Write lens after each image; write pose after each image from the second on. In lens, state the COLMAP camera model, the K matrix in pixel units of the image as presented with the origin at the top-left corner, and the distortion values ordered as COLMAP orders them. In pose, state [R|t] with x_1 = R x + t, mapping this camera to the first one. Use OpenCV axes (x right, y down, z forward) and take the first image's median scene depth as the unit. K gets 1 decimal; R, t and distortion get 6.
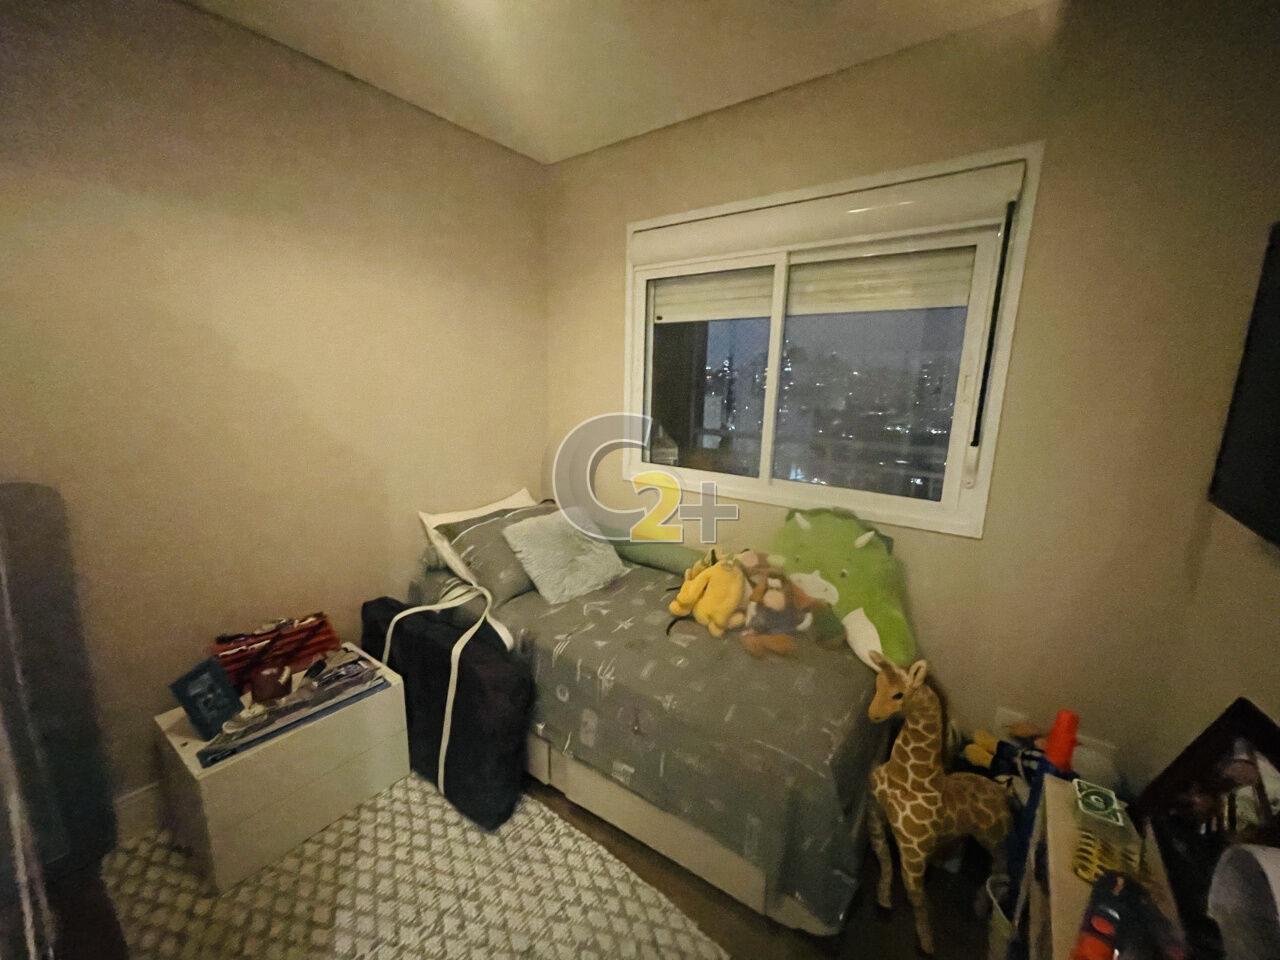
lens RADIAL K [[516.9, 0, 629.2], [0, 516.9, 481.3], [0, 0, 1]] dist [-0.004699, 0.000061]
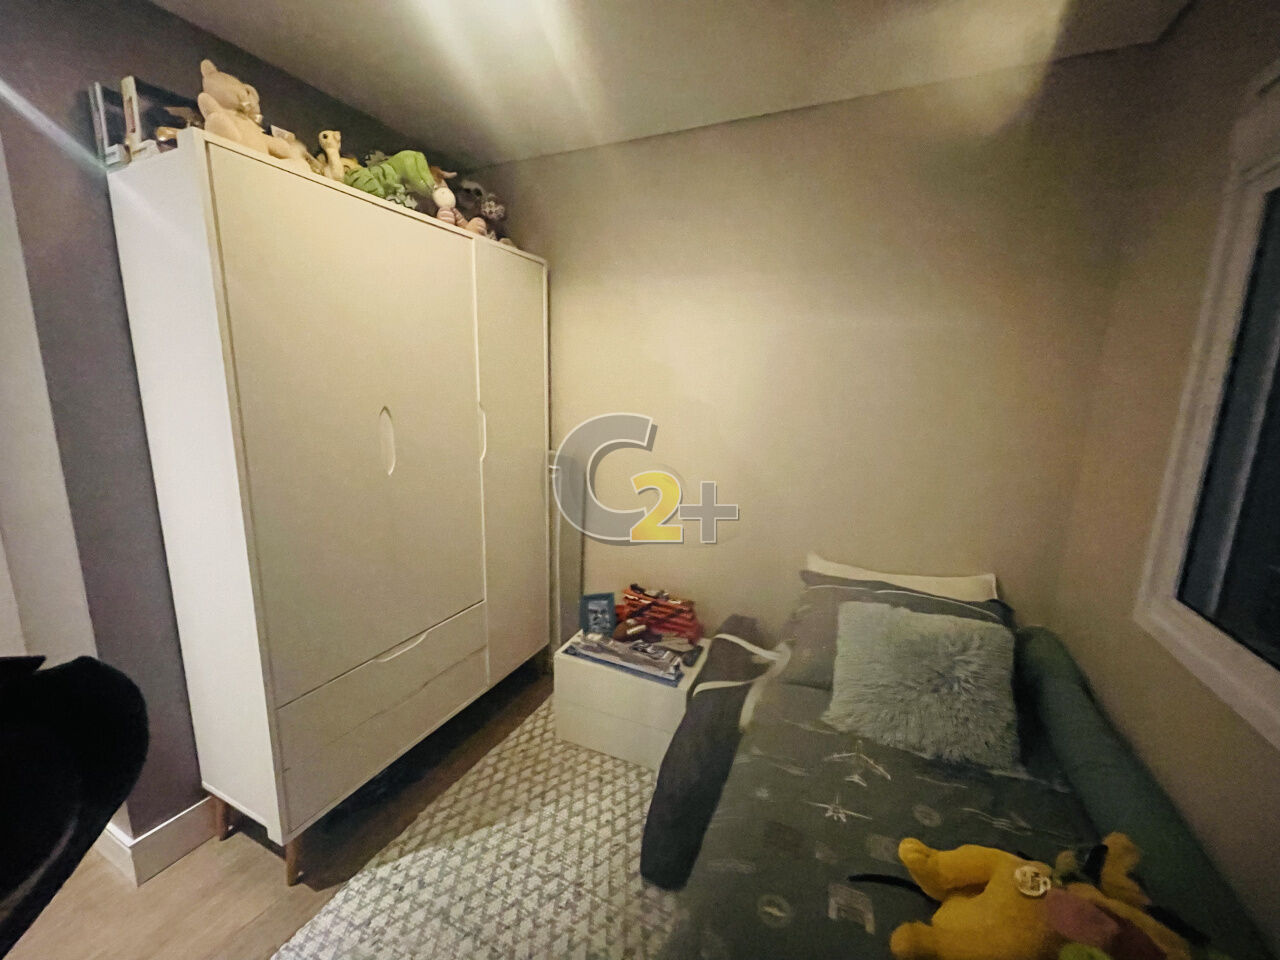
lens RADIAL K [[516.9, 0, 635.9], [0, 516.9, 484.1], [0, 0, 1]] dist [-0.004699, 0.000061]
pose [[0.213663, 0.166999, -0.962528, 0.530070], [-0.211546, 0.969811, 0.121304, -0.138767], [0.953728, 0.177701, 0.242541, 0.637550]]
